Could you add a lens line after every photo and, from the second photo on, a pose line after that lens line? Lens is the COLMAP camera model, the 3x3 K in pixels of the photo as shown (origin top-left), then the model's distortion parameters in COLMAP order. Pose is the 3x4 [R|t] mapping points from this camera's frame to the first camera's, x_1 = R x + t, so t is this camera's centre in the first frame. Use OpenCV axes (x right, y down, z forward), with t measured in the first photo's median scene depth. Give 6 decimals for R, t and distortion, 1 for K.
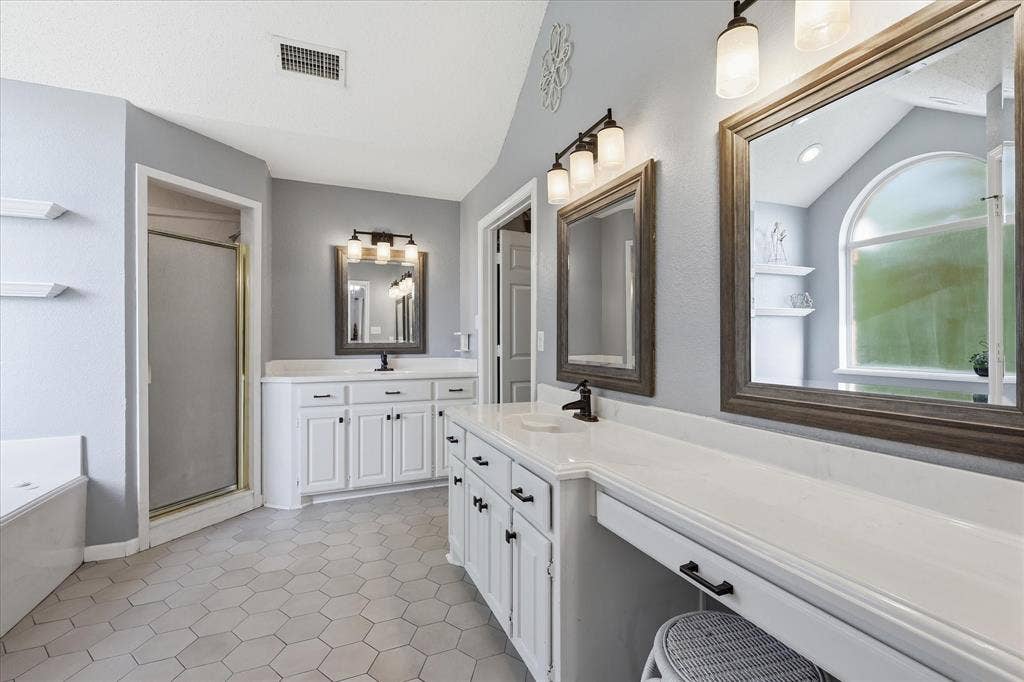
lens RADIAL K [[463.0, 0, 512.0], [0, 463.0, 341.0], [0, 0, 1]] dist [0.000017, 0.000989]
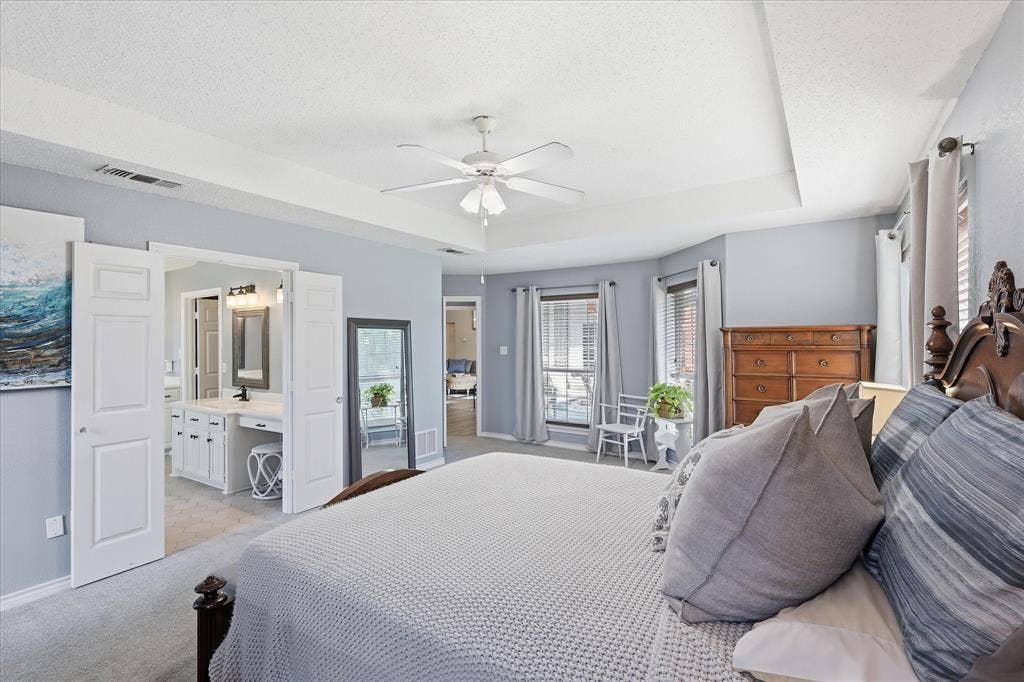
lens RADIAL K [[463.0, 0, 512.0], [0, 463.0, 341.0], [0, 0, 1]] dist [0.000017, 0.000989]
pose [[0.826466, -0.003201, 0.562977, -0.044945], [0.006694, 0.999969, -0.004141, -0.117564], [-0.562947, 0.007191, 0.826462, -1.662800]]
